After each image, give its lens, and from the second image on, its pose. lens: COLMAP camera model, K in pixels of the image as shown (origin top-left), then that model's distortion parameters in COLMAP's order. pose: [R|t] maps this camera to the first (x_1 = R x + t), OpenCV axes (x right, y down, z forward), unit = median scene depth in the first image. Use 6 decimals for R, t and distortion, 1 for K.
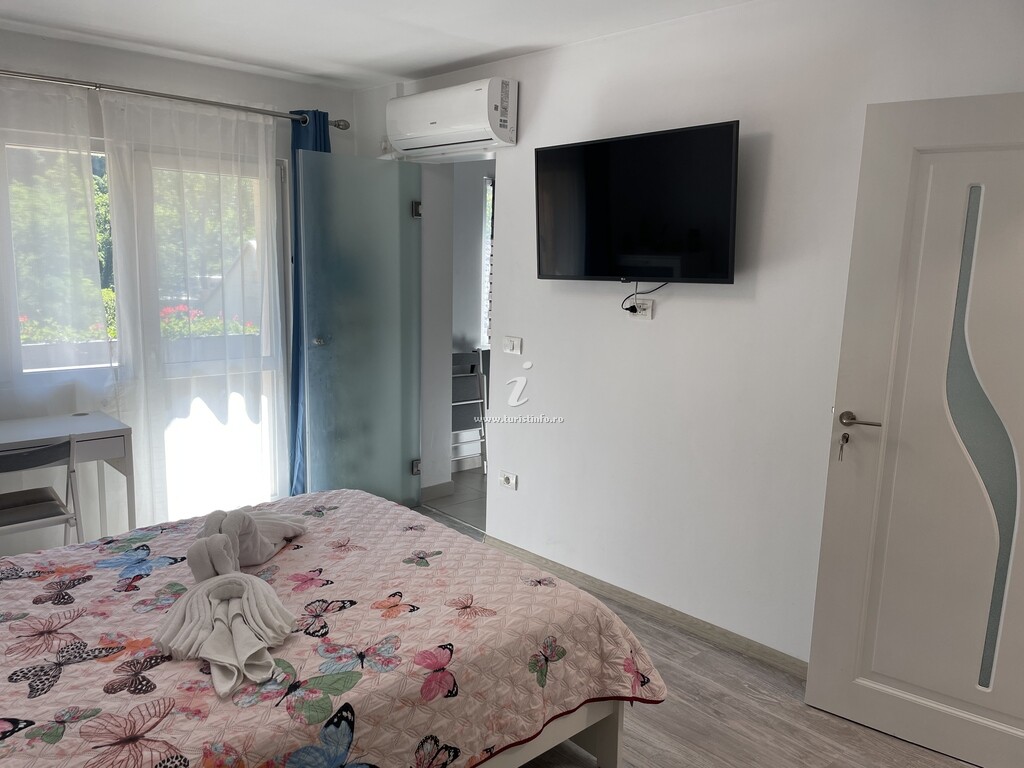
lens RADIAL K [[771.9, 0, 502.8], [0, 771.9, 386.9], [0, 0, 1]] dist [0.084591, -0.117460]
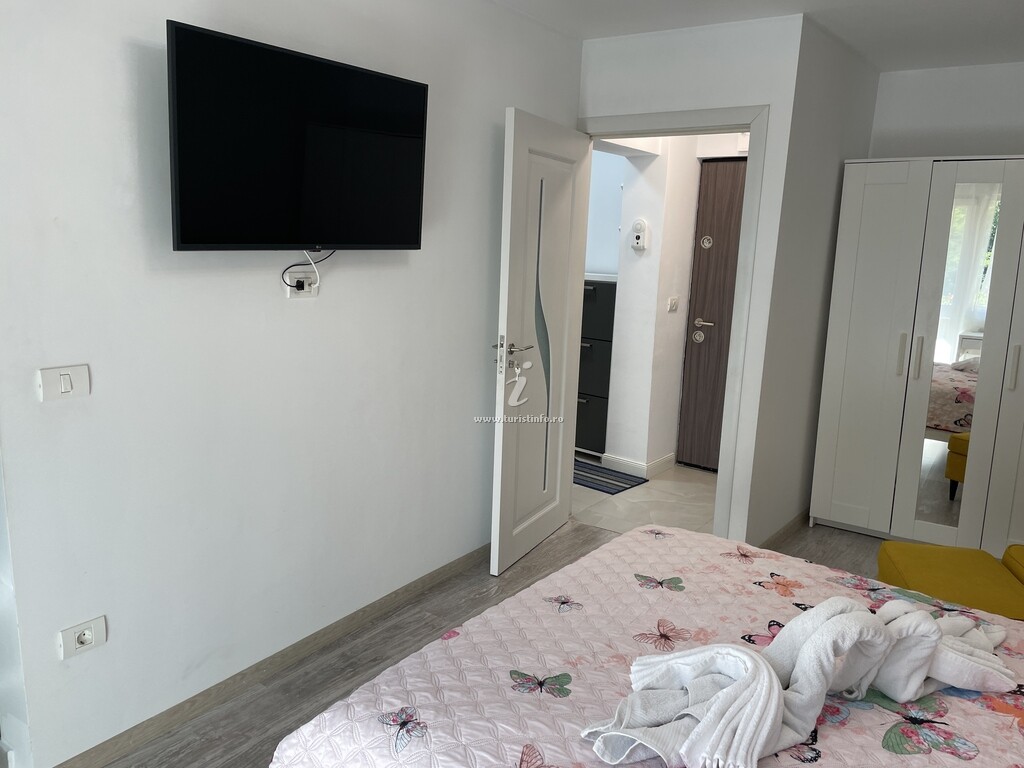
lens RADIAL K [[771.9, 0, 502.8], [0, 771.9, 386.9], [0, 0, 1]] dist [0.084591, -0.117460]
pose [[-0.190191, -0.213298, 0.958296, -0.931594], [0.130095, 0.962029, 0.239949, -0.239453], [-0.973089, 0.170305, -0.155221, 1.380213]]
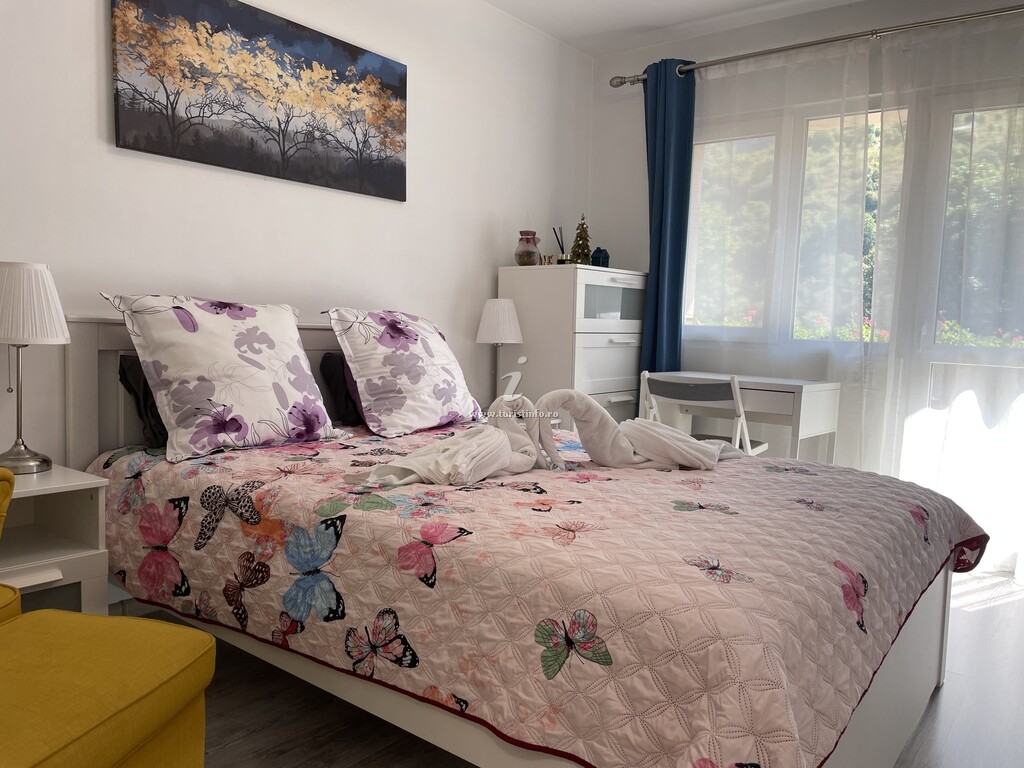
lens RADIAL K [[771.9, 0, 502.8], [0, 771.9, 386.9], [0, 0, 1]] dist [0.084591, -0.117460]
pose [[0.172680, 0.068707, -0.982579, 0.566680], [-0.196845, 0.979848, 0.033922, 0.140952], [0.965108, 0.187558, 0.182725, 0.751471]]
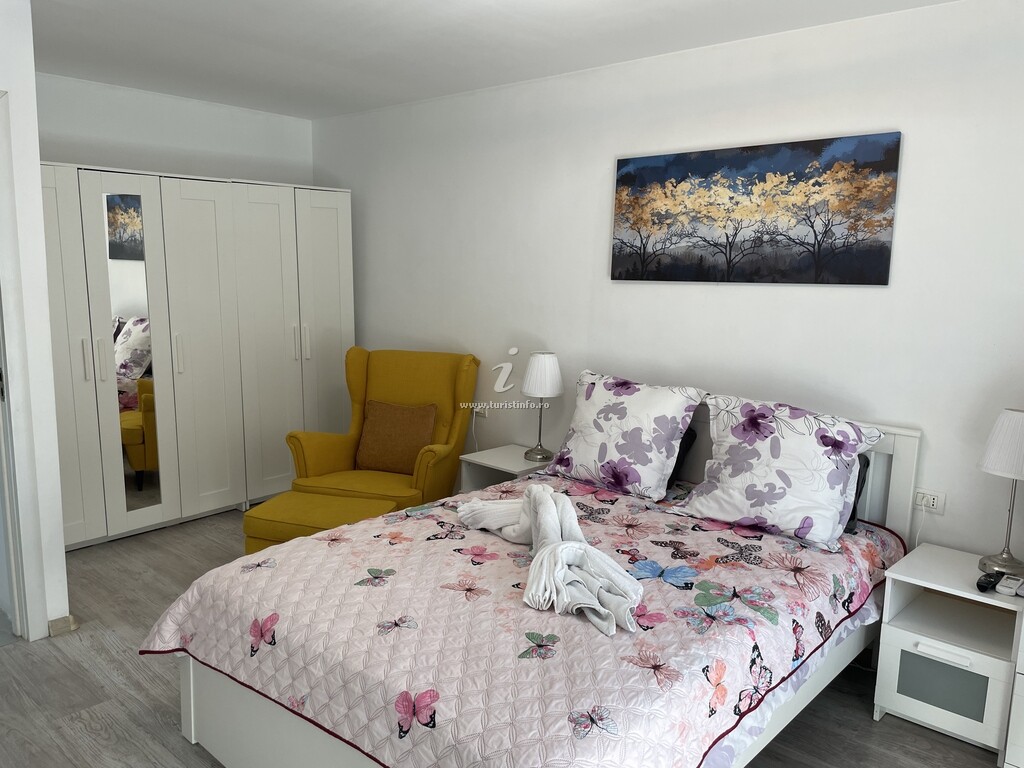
lens RADIAL K [[771.6, 0, 512.0], [0, 771.6, 384.0], [0, 0, 1]] dist [0.091882, -0.130158]
pose [[-0.992135, -0.023304, -0.122985, -0.159413], [-0.061638, 0.946094, 0.317974, -0.337770], [0.108945, 0.323053, -0.940089, 1.988445]]
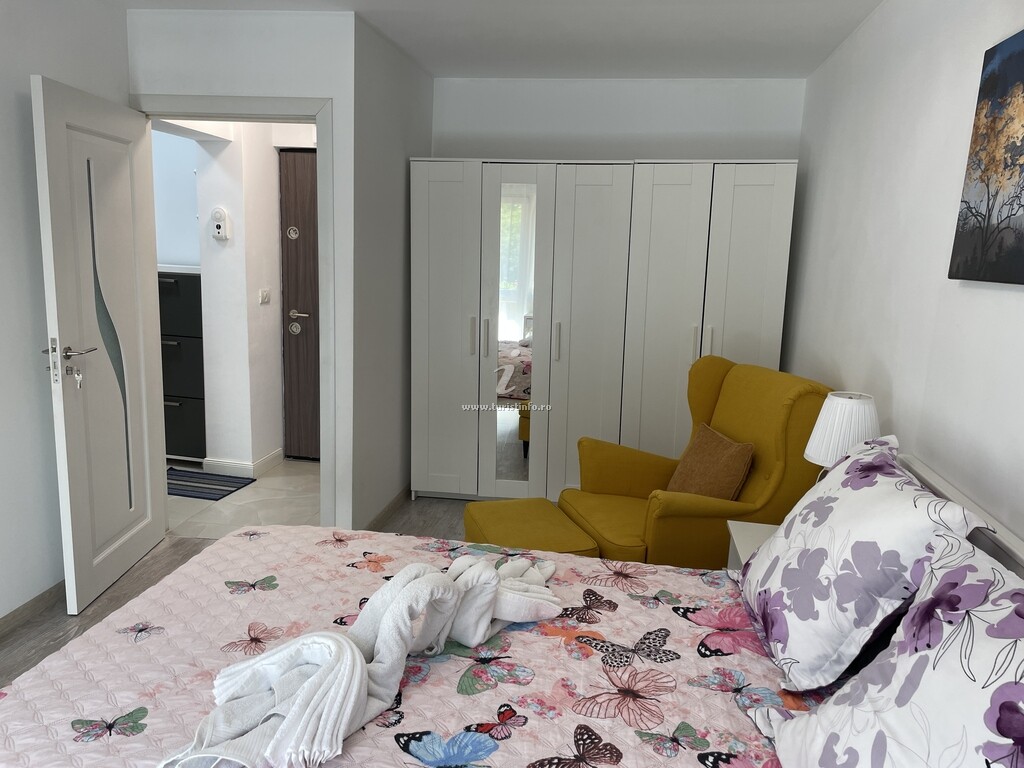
lens RADIAL K [[771.9, 0, 502.8], [0, 771.9, 386.9], [0, 0, 1]] dist [0.084591, -0.117460]
pose [[-0.627625, -0.185664, 0.756052, -0.946110], [0.083454, 0.949506, 0.302448, -0.232104], [-0.774030, 0.252919, -0.580440, 1.333375]]
